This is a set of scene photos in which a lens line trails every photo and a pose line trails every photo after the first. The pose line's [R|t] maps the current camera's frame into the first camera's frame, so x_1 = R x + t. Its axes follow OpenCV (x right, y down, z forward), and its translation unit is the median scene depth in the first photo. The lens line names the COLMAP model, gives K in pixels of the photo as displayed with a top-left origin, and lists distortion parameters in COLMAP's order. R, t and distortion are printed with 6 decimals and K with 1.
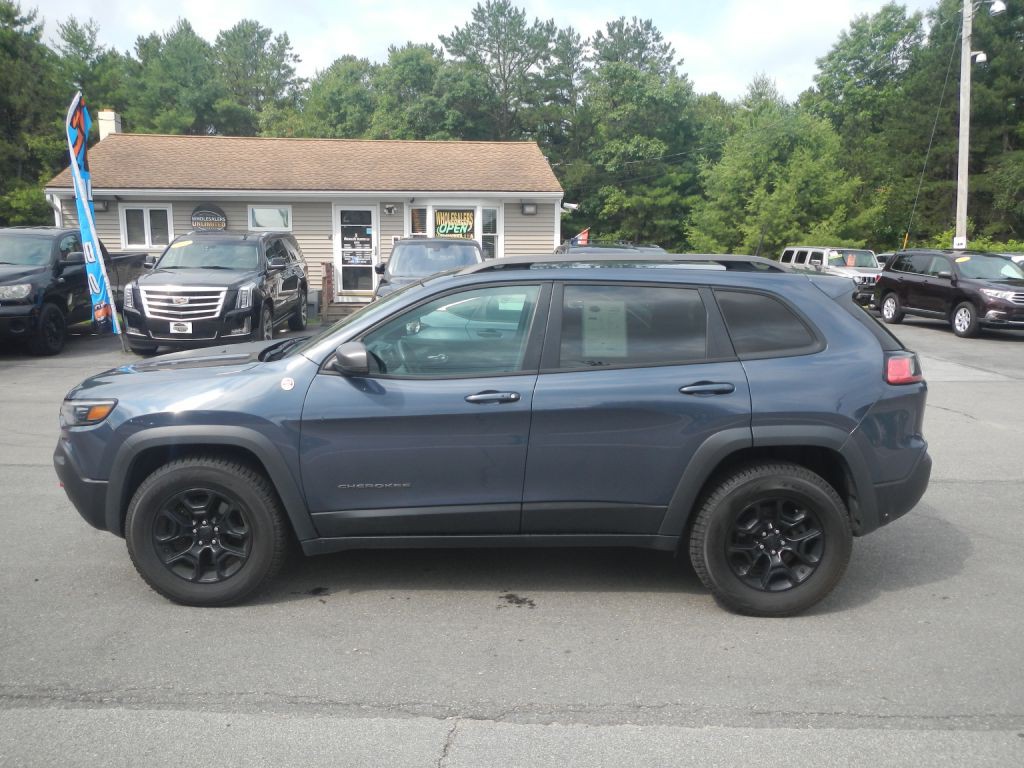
lens RADIAL K [[836.4, 0, 512.9], [0, 836.4, 388.5], [0, 0, 1]] dist [0.003124, -0.013075]
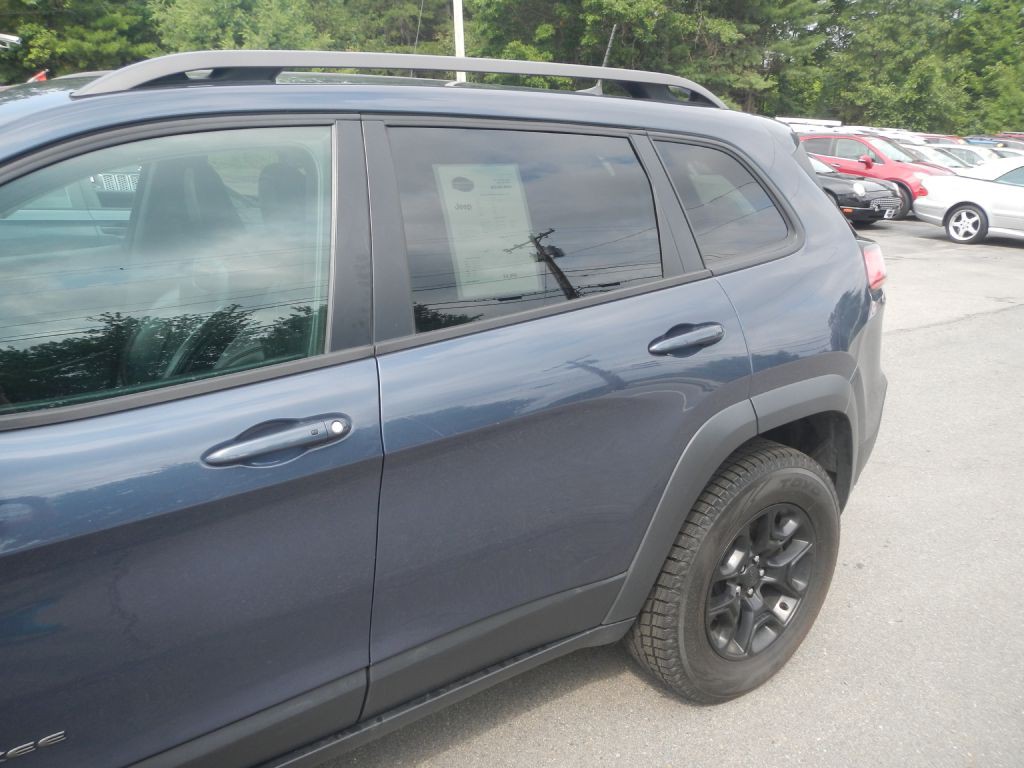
lens RADIAL K [[836.4, 0, 515.1], [0, 836.4, 385.8], [0, 0, 1]] dist [0.003124, -0.013075]
pose [[0.811196, -0.160808, 0.562229, -0.015243], [0.075656, 0.982227, 0.171776, -0.007148], [-0.579859, -0.096808, 0.808945, 0.068851]]
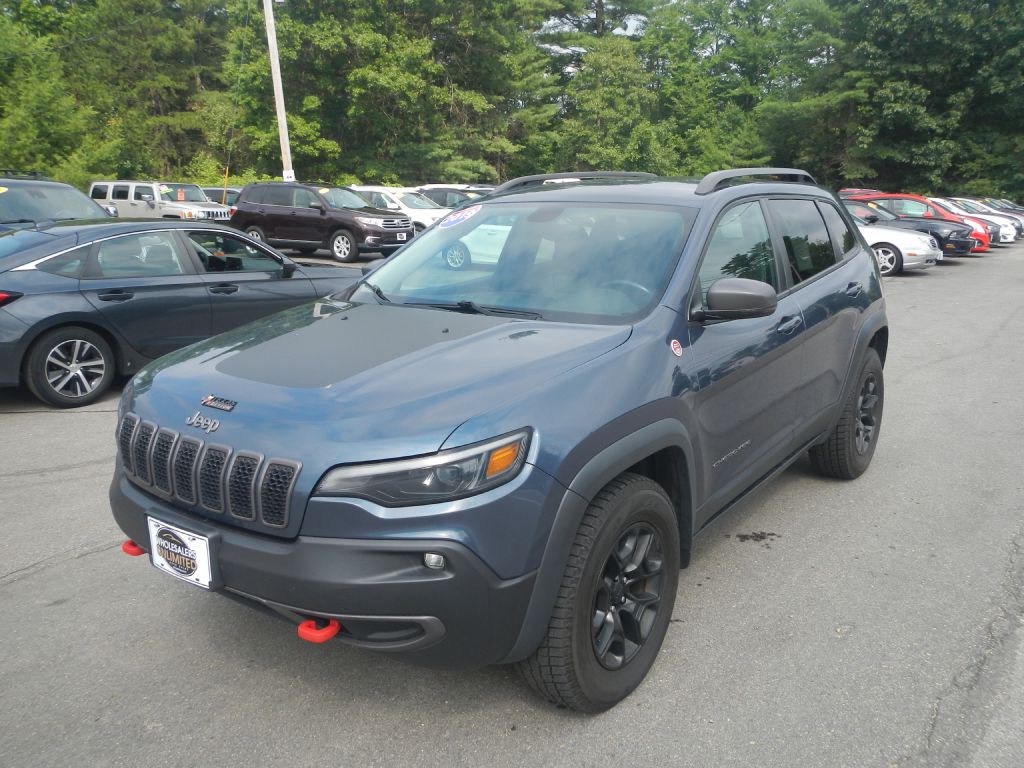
lens RADIAL K [[836.4, 0, 511.8], [0, 836.4, 387.2], [0, 0, 1]] dist [0.003124, -0.013075]
pose [[0.594552, -0.194590, 0.780156, -0.099754], [0.139902, 0.980509, 0.137945, -0.009700], [-0.791793, 0.027130, 0.610187, 0.072392]]
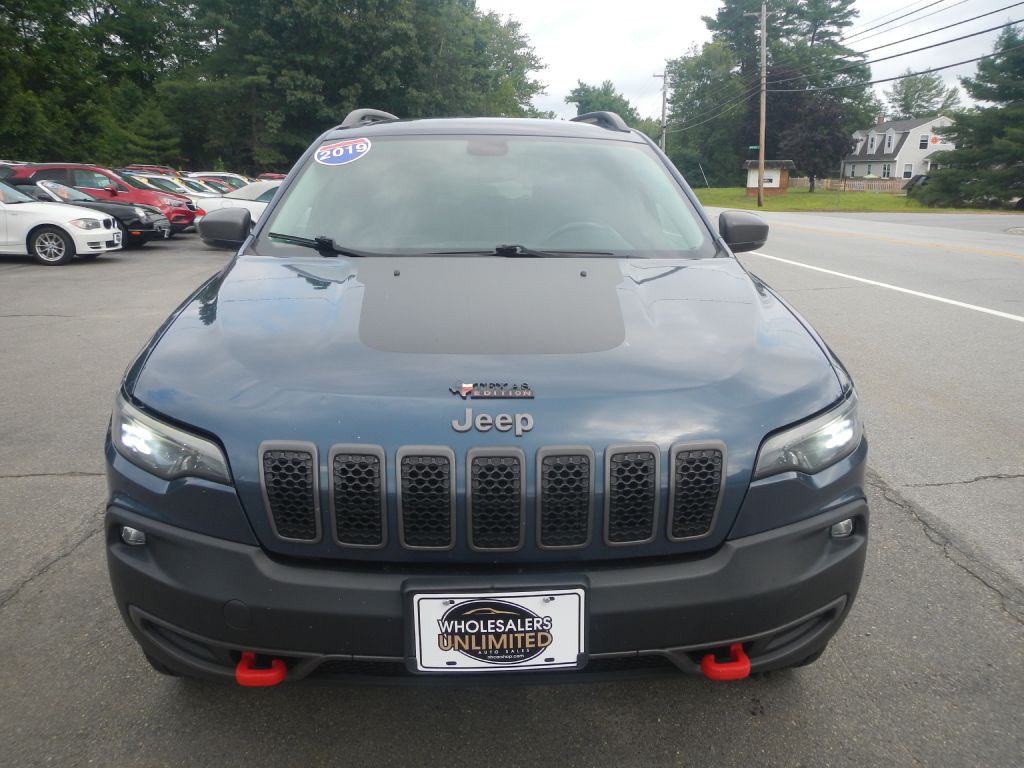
lens RADIAL K [[836.4, 0, 517.1], [0, 836.4, 385.0], [0, 0, 1]] dist [0.003124, -0.013075]
pose [[-0.060829, -0.244220, 0.967810, -0.103762], [0.144297, 0.957269, 0.250630, -0.013491], [-0.987663, 0.154898, -0.022990, 0.131432]]
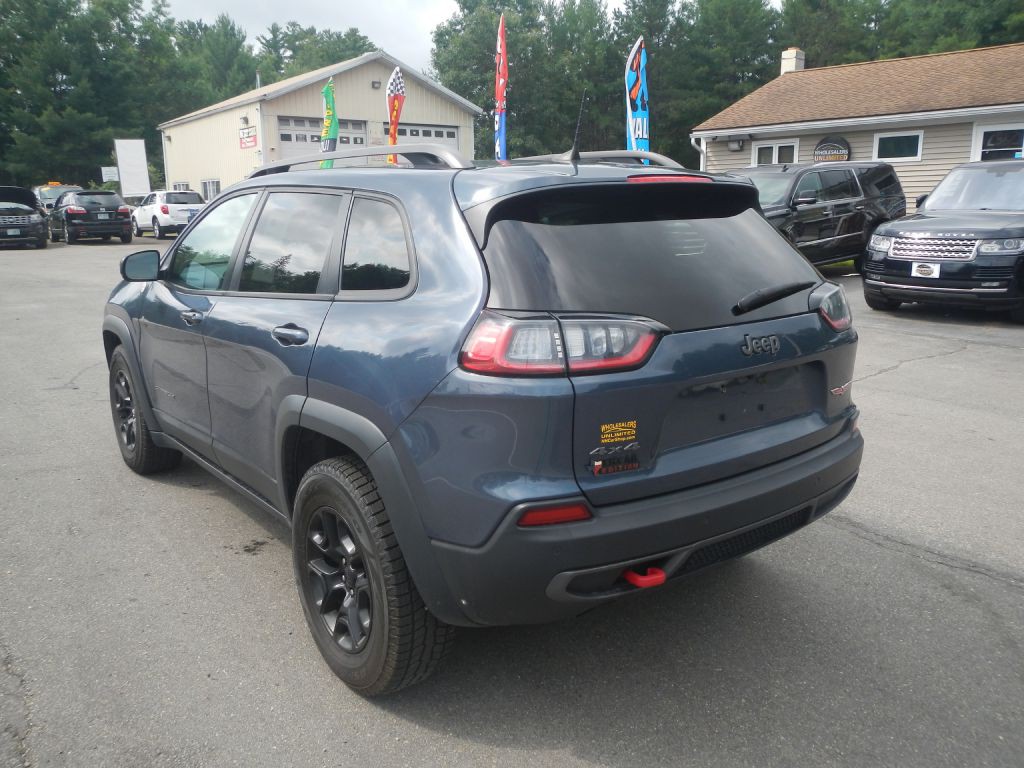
lens RADIAL K [[836.4, 0, 509.4], [0, 836.4, 393.6], [0, 0, 1]] dist [0.003124, -0.013075]
pose [[0.601256, 0.162447, -0.782370, 0.096906], [-0.109072, 0.986637, 0.121037, -0.005648], [0.791577, 0.012560, 0.610940, 0.076345]]
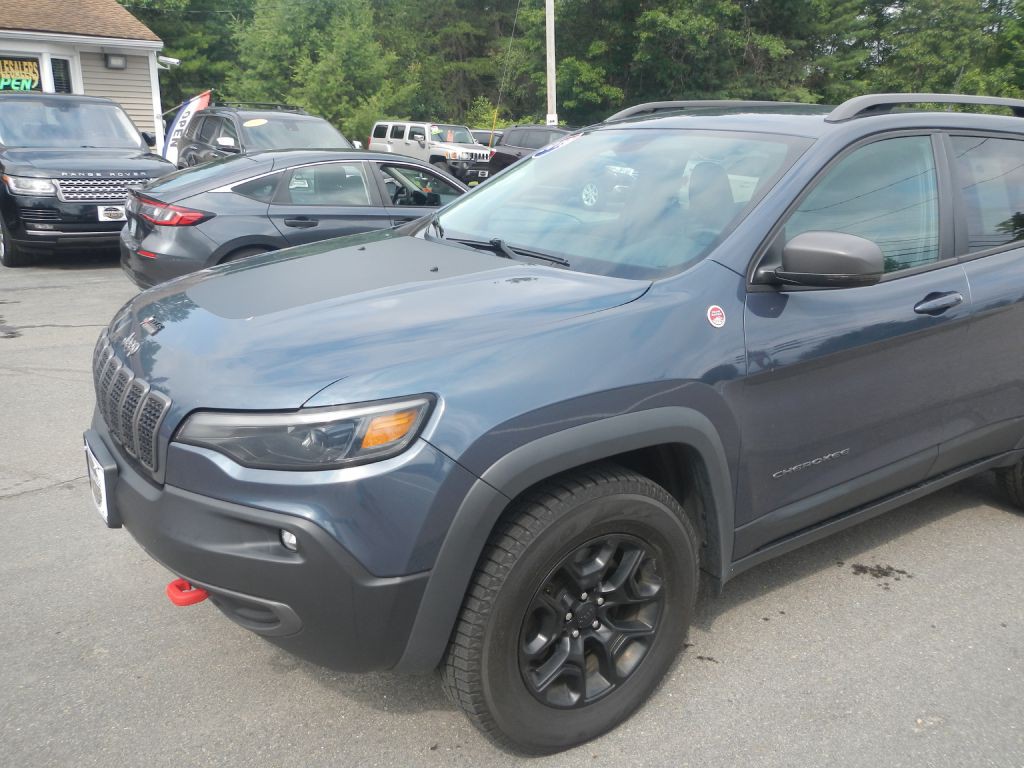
lens RADIAL K [[836.4, 0, 513.5], [0, 836.4, 388.8], [0, 0, 1]] dist [0.003124, -0.013075]
pose [[0.825933, -0.150016, 0.543443, -0.073827], [0.074384, 0.984517, 0.158723, -0.005767], [-0.558839, -0.090671, 0.824304, 0.066335]]
